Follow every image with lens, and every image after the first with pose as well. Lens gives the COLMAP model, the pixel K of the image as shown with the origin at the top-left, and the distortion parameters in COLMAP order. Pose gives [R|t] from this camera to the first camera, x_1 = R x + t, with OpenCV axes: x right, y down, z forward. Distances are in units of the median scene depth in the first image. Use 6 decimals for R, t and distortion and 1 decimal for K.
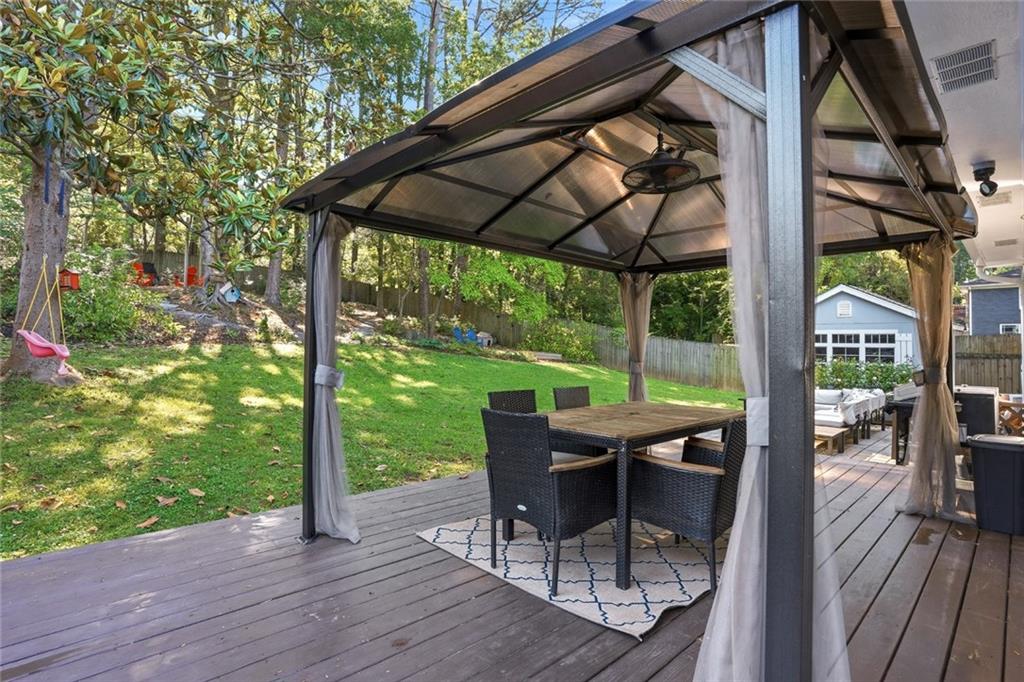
lens RADIAL K [[503.3, 0, 507.1], [0, 503.3, 337.6], [0, 0, 1]] dist [-0.089726, 0.034875]
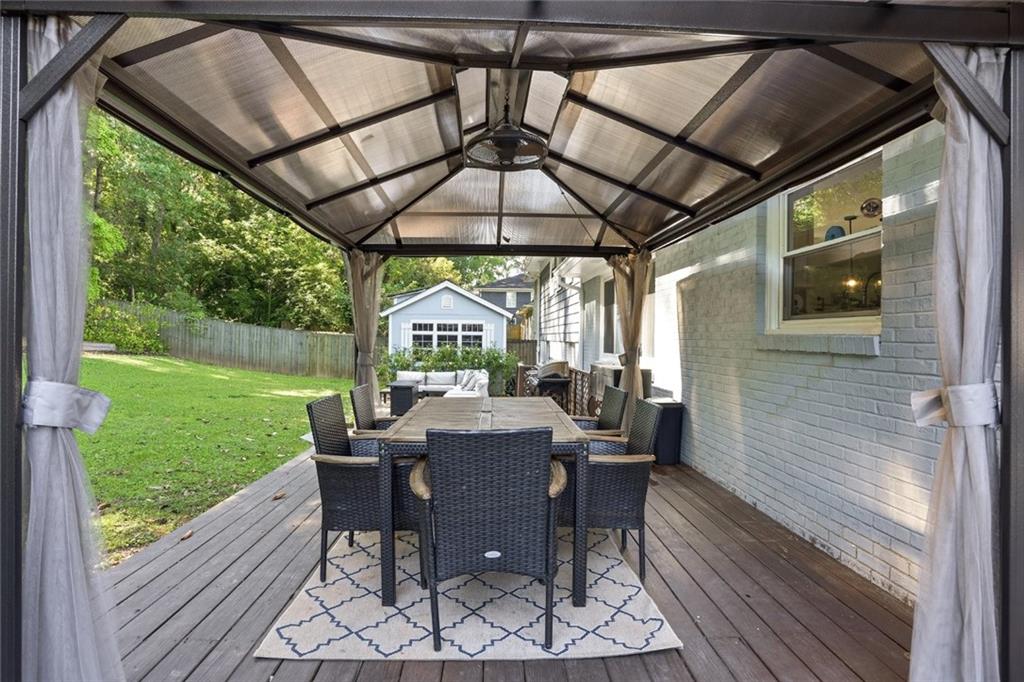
lens RADIAL K [[492.0, 0, 508.6], [0, 492.0, 347.2], [0, 0, 1]] dist [-0.053643, 0.000191]
pose [[0.663011, -0.020533, 0.748328, -0.097972], [-0.013473, 0.999135, 0.039353, 0.000803], [-0.748488, -0.036174, 0.662161, 0.101972]]
